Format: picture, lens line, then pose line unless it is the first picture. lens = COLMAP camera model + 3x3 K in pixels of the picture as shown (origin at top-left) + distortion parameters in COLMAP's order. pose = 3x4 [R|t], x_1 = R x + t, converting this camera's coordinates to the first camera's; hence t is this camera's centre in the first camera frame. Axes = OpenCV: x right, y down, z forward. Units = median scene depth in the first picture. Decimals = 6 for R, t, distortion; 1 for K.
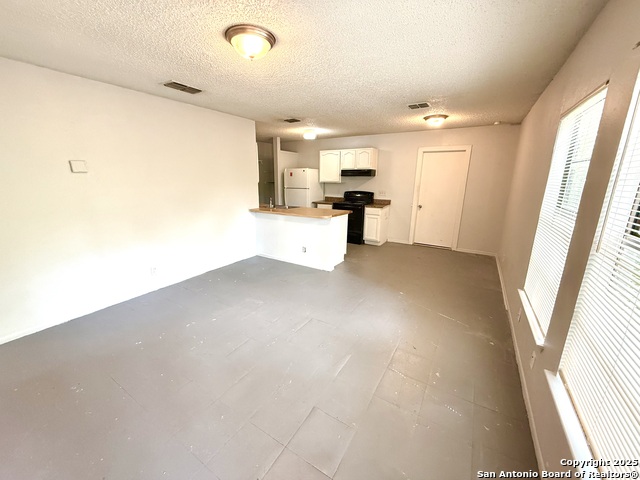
lens RADIAL K [[254.9, 0, 320.0], [0, 254.9, 240.0], [0, 0, 1]] dist [-0.001137, -0.000130]
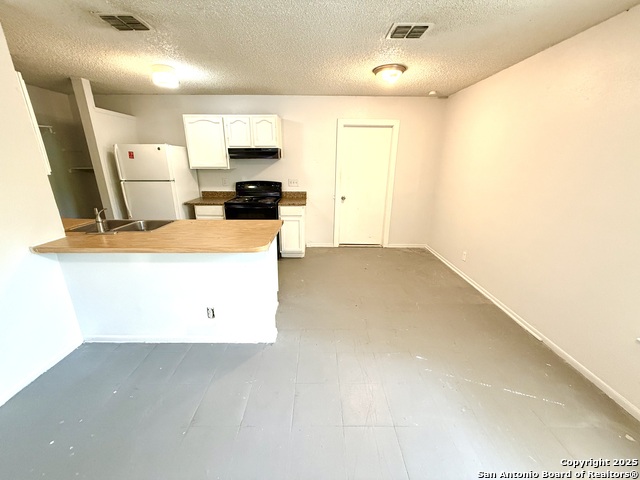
lens RADIAL K [[254.9, 0, 319.9], [0, 254.9, 240.2], [0, 0, 1]] dist [-0.001137, -0.000130]
pose [[0.849555, -0.162913, 0.501712, -0.076397], [0.127780, 0.986344, 0.103909, -0.088803], [-0.511789, -0.024168, 0.858771, 0.342407]]
